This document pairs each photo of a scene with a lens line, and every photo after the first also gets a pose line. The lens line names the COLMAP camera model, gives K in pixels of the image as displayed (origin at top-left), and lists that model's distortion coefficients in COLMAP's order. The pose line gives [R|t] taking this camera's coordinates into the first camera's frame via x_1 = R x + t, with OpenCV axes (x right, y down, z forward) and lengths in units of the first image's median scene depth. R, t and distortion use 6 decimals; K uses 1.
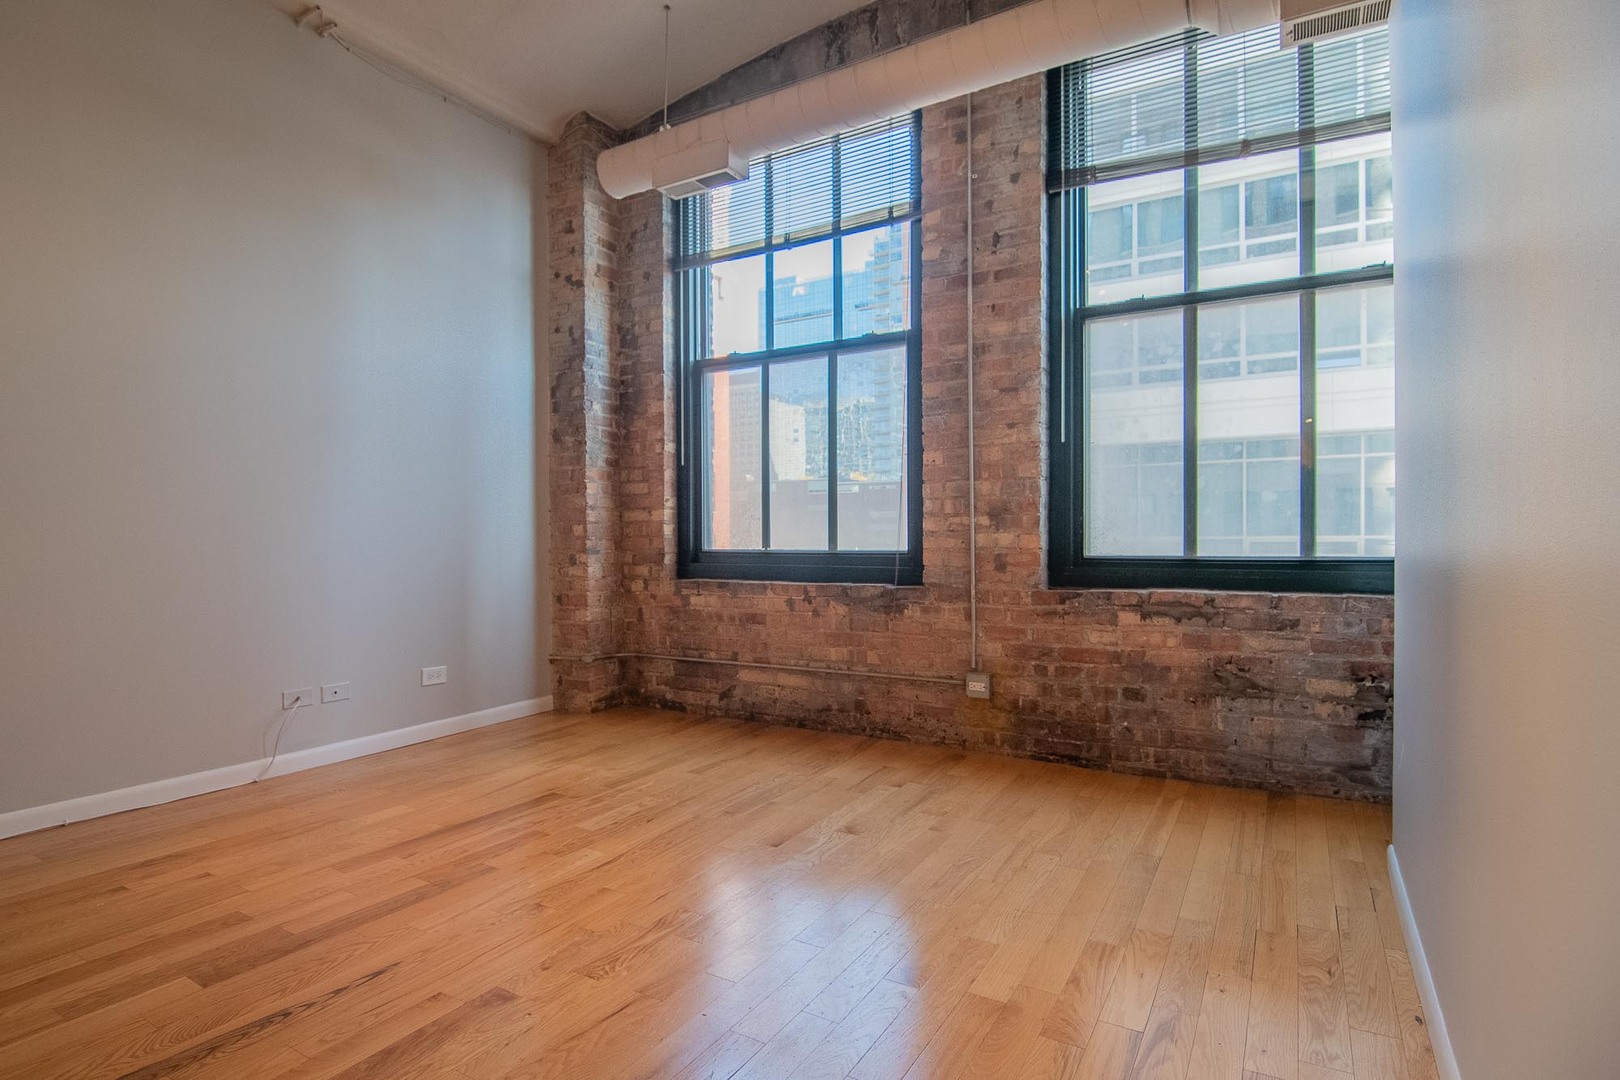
lens RADIAL K [[784.9, 0, 833.0], [0, 784.9, 551.5], [0, 0, 1]] dist [-0.010939, -0.002550]
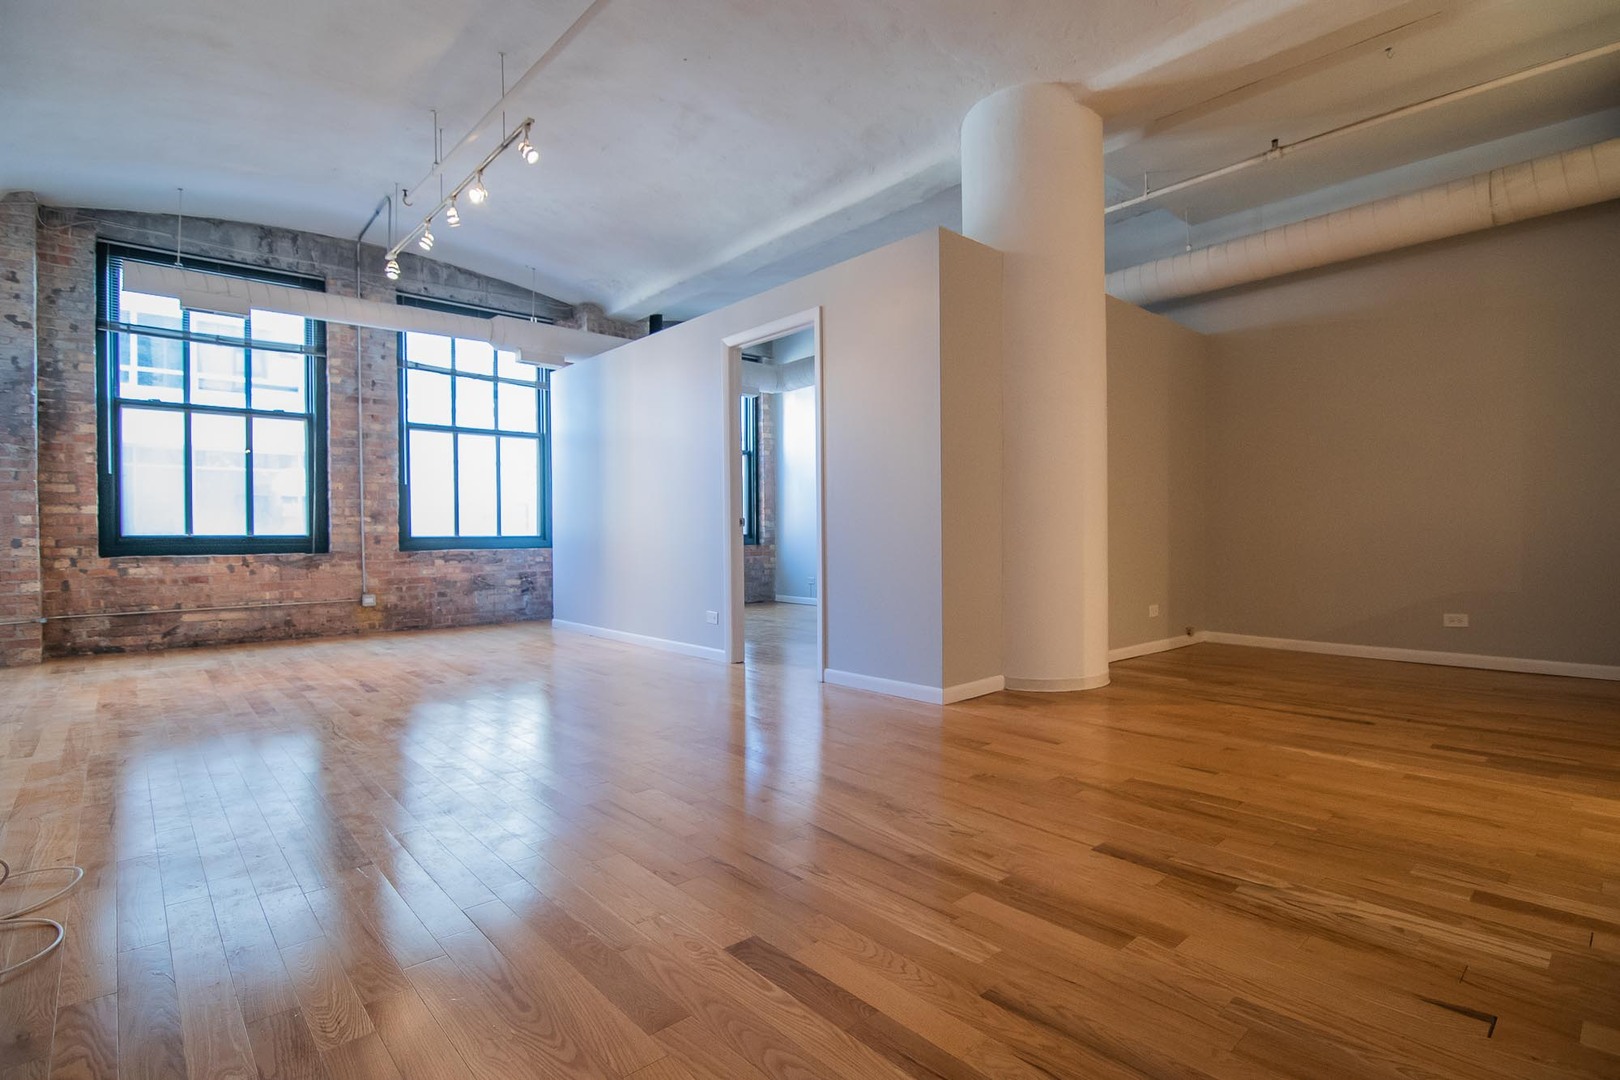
lens RADIAL K [[784.9, 0, 801.3], [0, 784.9, 540.3], [0, 0, 1]] dist [-0.010939, -0.002550]
pose [[0.329584, -0.006570, 0.944103, -1.315186], [0.017627, 0.999844, 0.000804, 0.032231], [-0.943962, 0.016377, 0.329648, -0.709921]]
